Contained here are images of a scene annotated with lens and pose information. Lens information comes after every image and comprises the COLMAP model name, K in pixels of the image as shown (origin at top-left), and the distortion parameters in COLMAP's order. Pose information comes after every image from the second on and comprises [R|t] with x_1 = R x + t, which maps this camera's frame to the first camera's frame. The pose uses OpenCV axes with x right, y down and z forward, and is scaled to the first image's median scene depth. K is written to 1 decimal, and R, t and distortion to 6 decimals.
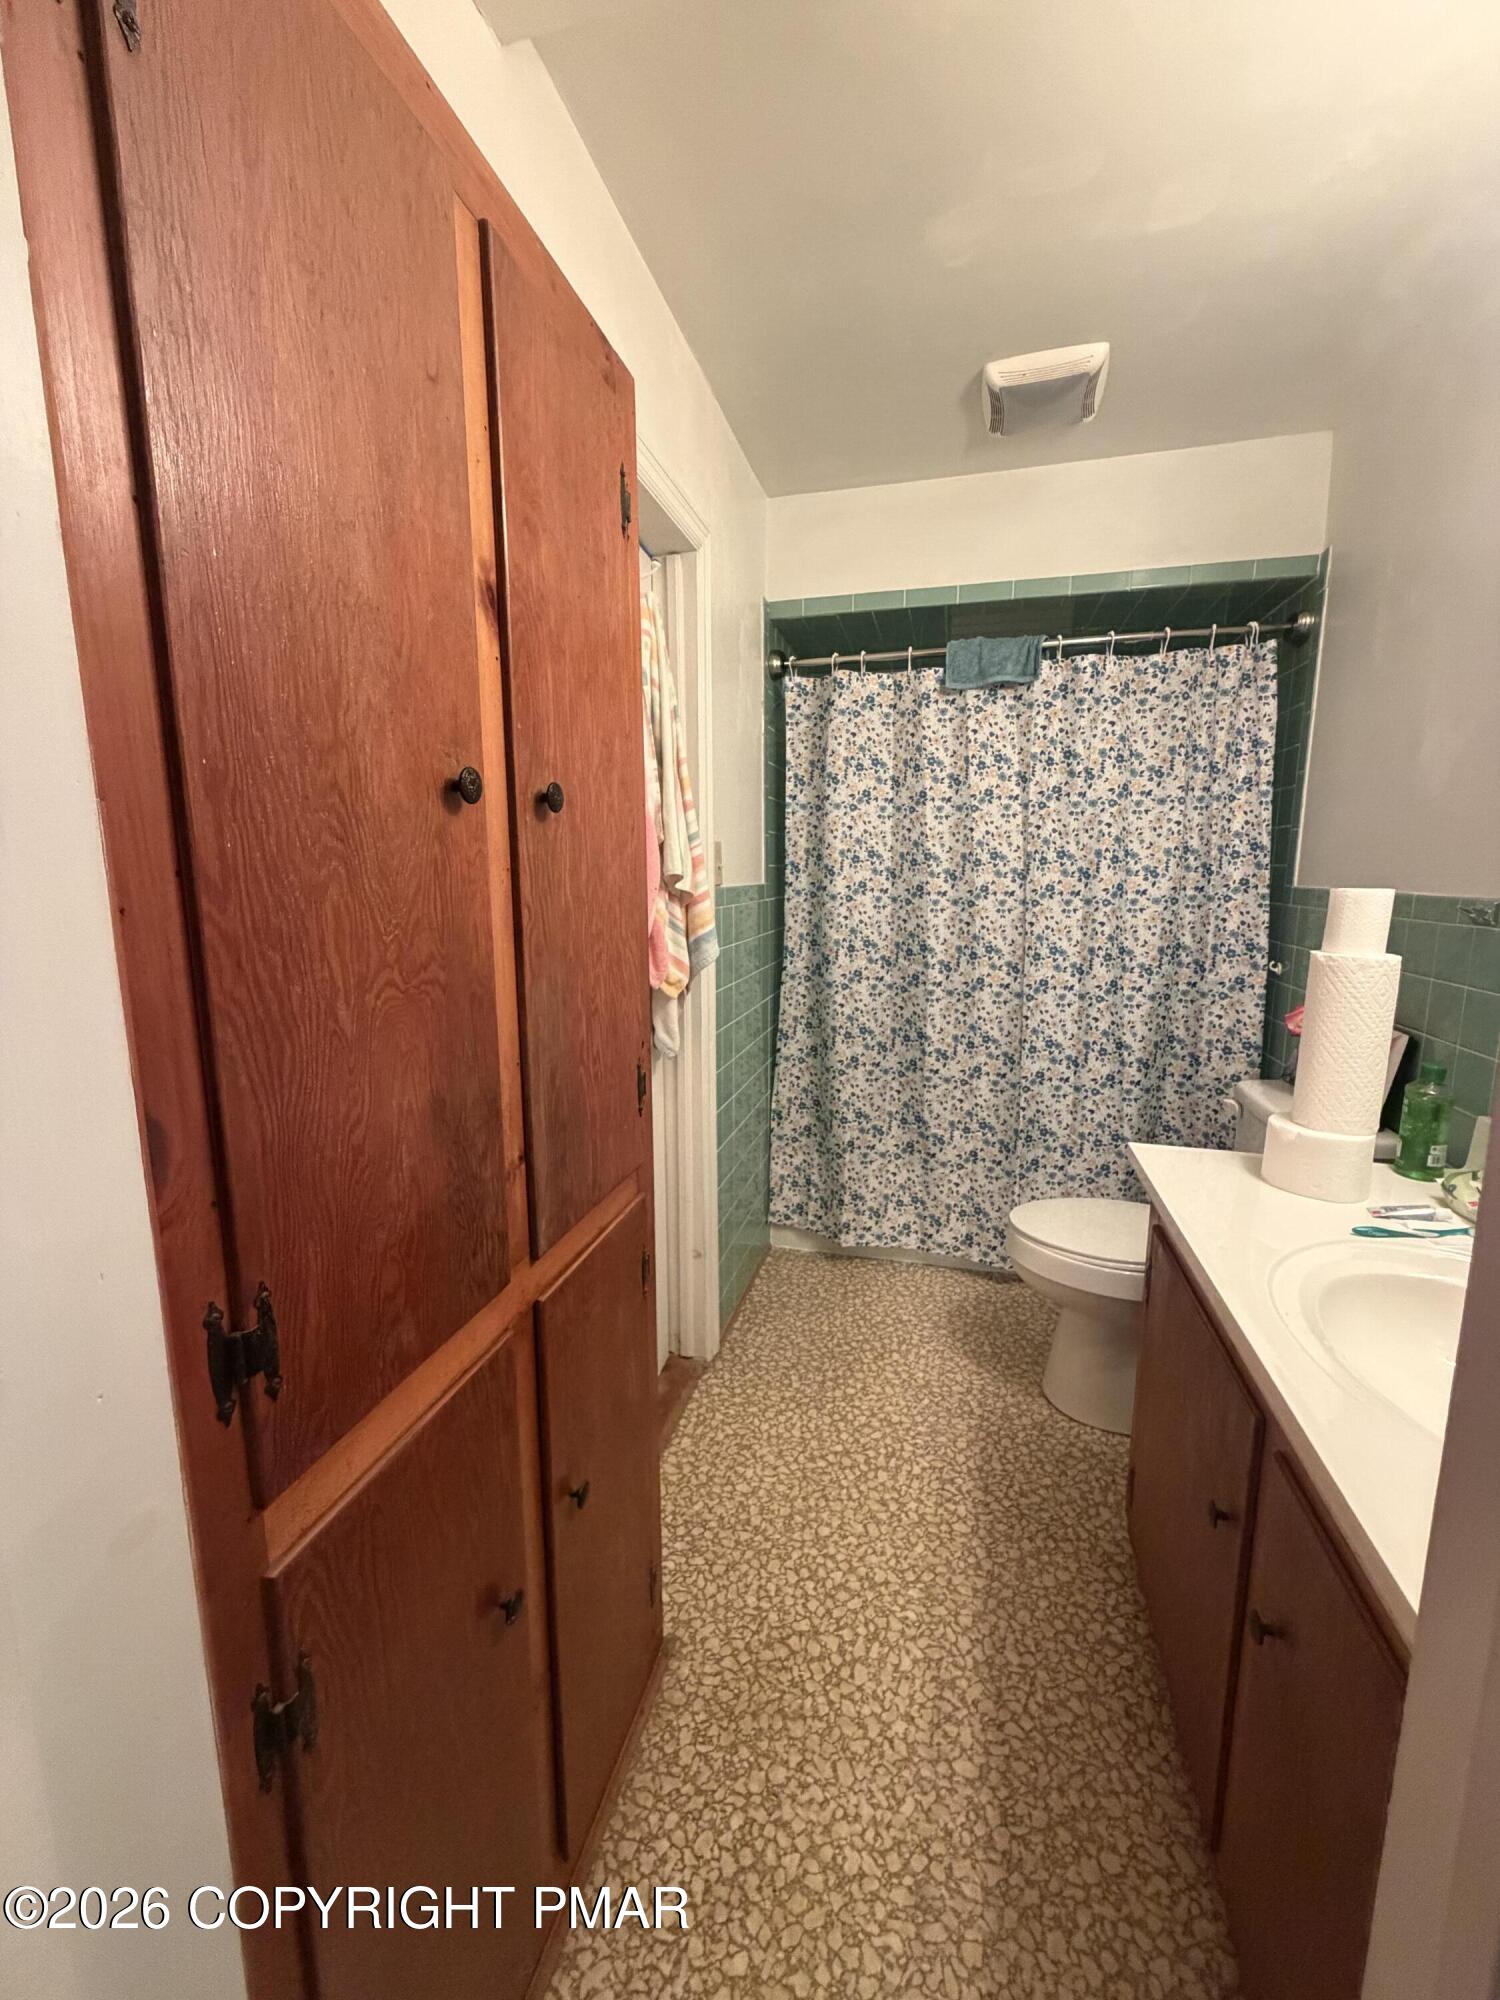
lens RADIAL K [[798.6, 0, 751.4], [0, 798.6, 998.9], [0, 0, 1]] dist [-0.000398, -0.000024]
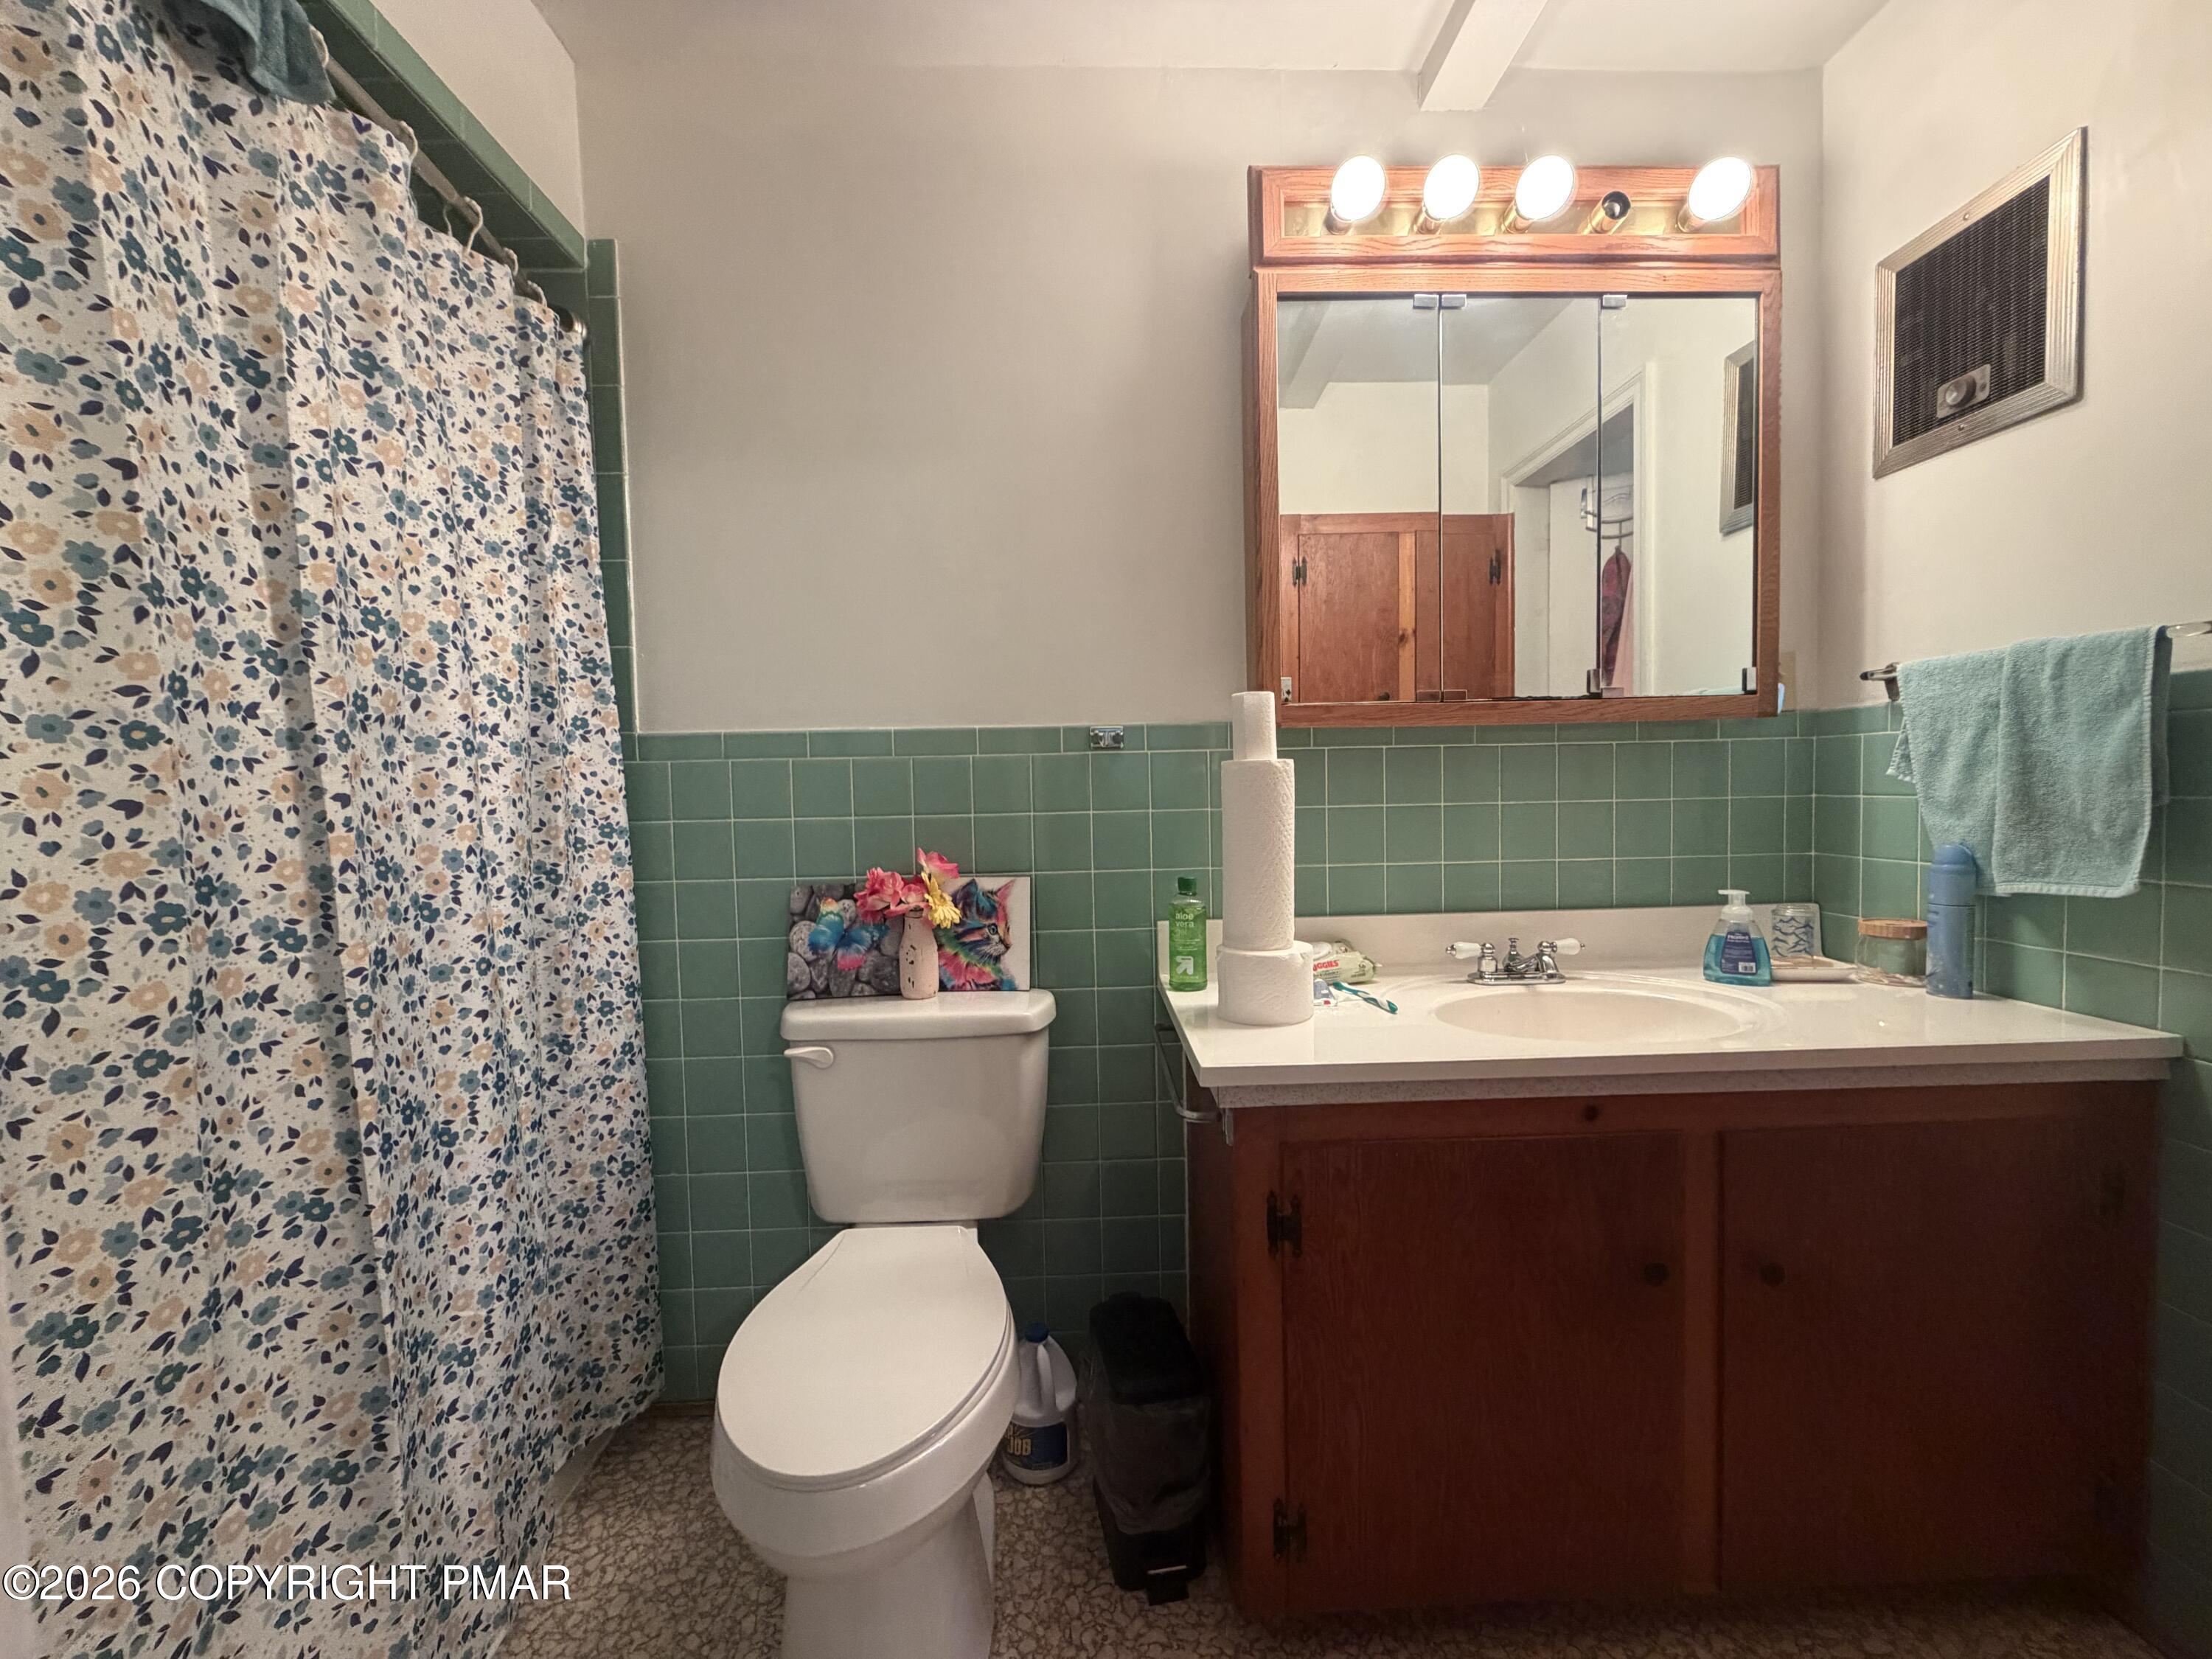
lens RADIAL K [[883.3, 0, 1104.3], [0, 883.3, 831.7], [0, 0, 1]] dist [-0.000398, -0.000024]
pose [[-0.257809, -0.042441, 0.965263, -0.114791], [0.177230, 0.980007, 0.090425, -0.055703], [-0.949802, 0.194386, -0.245133, 0.782372]]
